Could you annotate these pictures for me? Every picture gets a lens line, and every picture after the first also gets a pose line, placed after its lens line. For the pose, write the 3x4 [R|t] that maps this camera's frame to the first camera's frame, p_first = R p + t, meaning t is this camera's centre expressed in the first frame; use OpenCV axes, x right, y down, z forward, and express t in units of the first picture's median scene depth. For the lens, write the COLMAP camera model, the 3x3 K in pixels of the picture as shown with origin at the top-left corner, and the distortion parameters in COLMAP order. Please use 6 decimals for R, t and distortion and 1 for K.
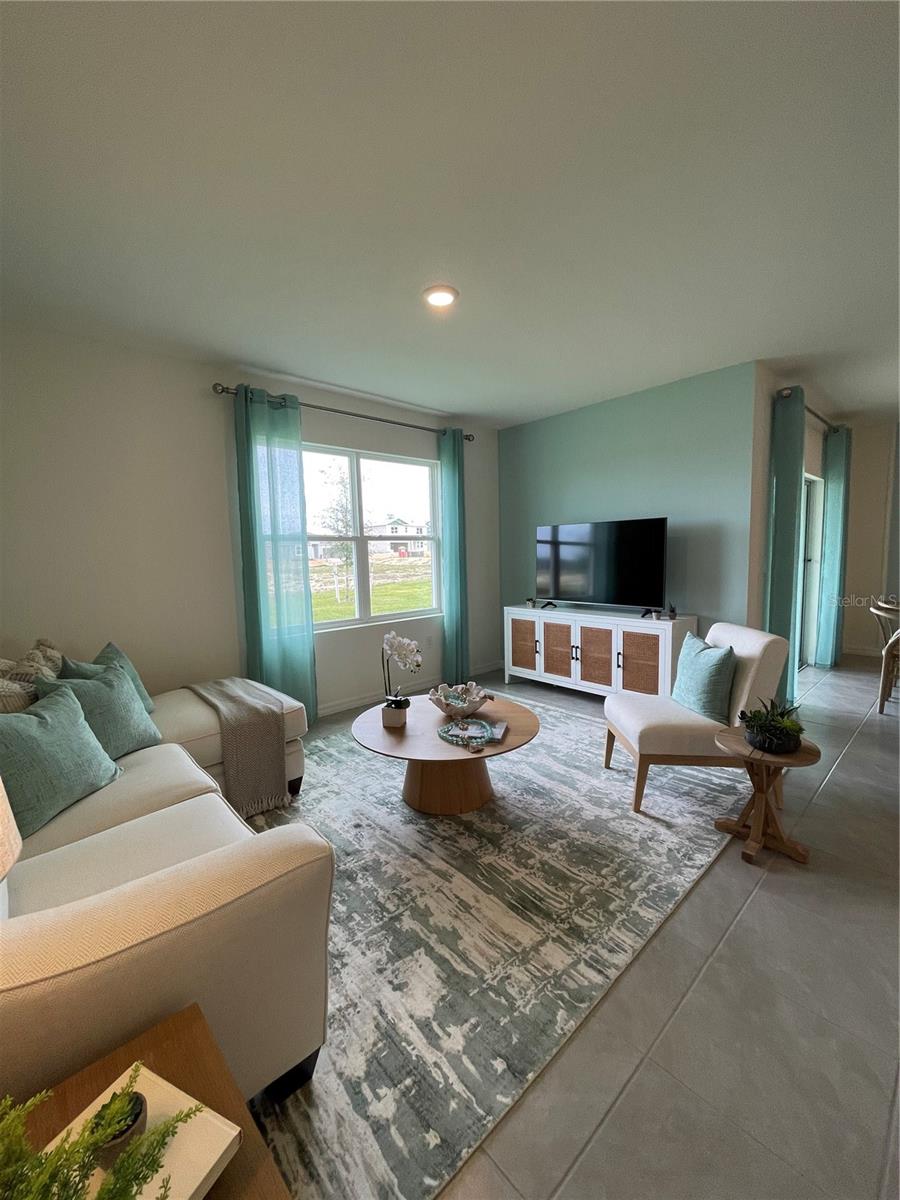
lens RADIAL K [[485.4, 0, 450.0], [0, 485.4, 600.0], [0, 0, 1]] dist [0.002210, 0.000211]
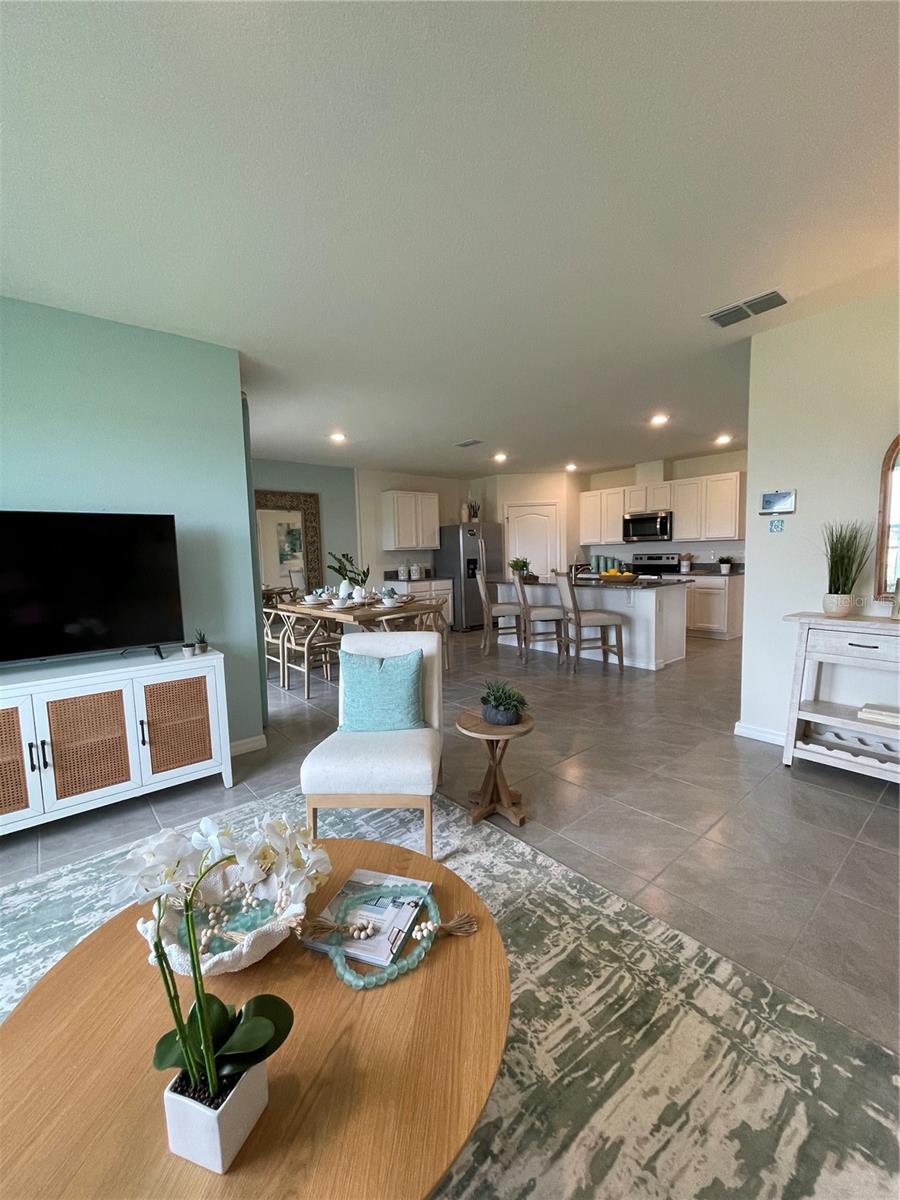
lens RADIAL K [[483.3, 0, 450.0], [0, 483.3, 600.0], [0, 0, 1]] dist [0.002866, -0.002268]
pose [[0.042381, -0.069704, 0.996667, -0.419506], [0.124929, 0.990104, 0.063932, -0.065087], [-0.991260, 0.121803, 0.050669, 0.905077]]
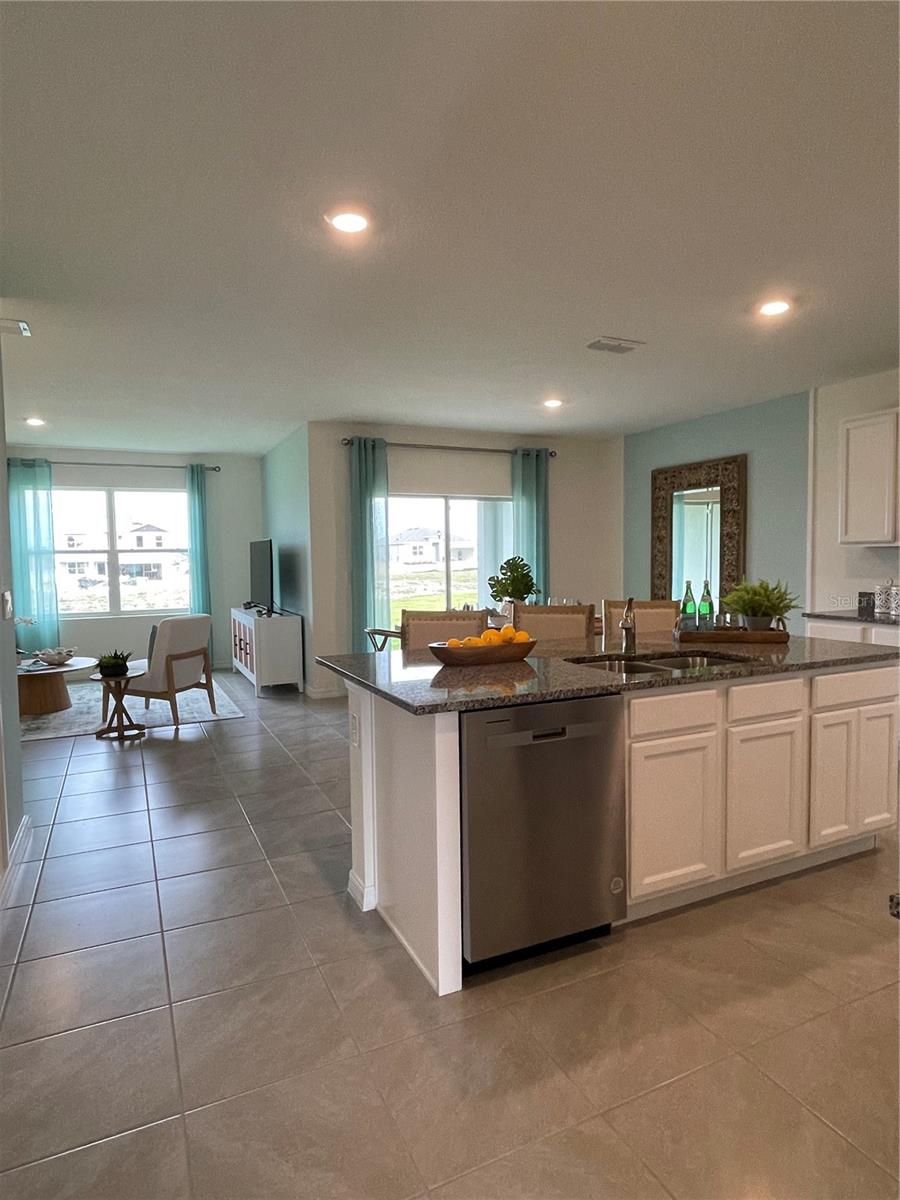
lens RADIAL K [[694.9, 0, 450.0], [0, 694.9, 600.0], [0, 0, 1]] dist [-0.026874, -0.000164]
pose [[0.956287, 0.031767, -0.290698, 2.282505], [-0.040052, 0.998942, -0.022591, 0.019739], [0.289673, 0.033246, 0.956548, -0.965731]]
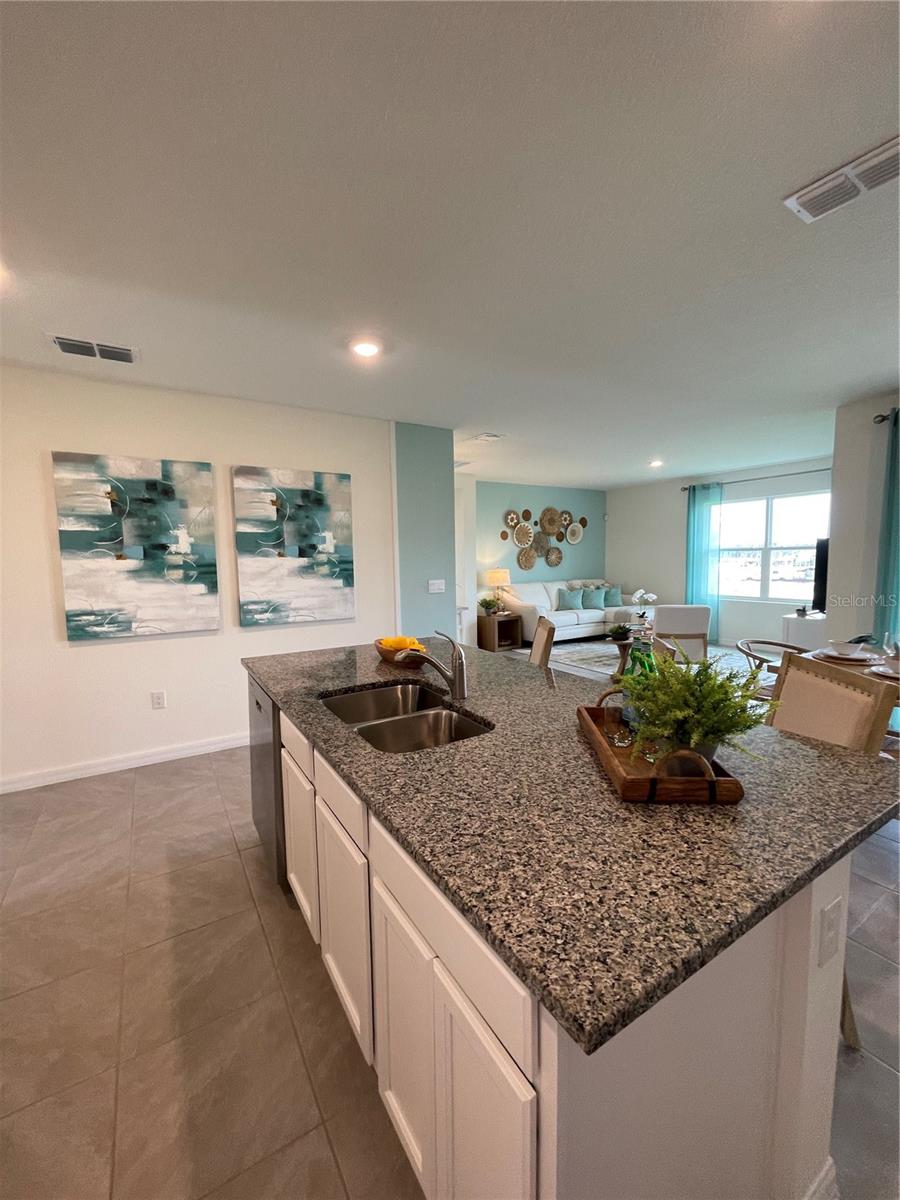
lens RADIAL K [[483.3, 0, 450.0], [0, 483.3, 600.0], [0, 0, 1]] dist [0.002866, -0.002268]
pose [[-0.183495, 0.116502, -0.976093, 2.955751], [-0.074511, 0.988447, 0.131984, -0.167748], [0.980193, 0.096948, -0.172694, 0.461438]]
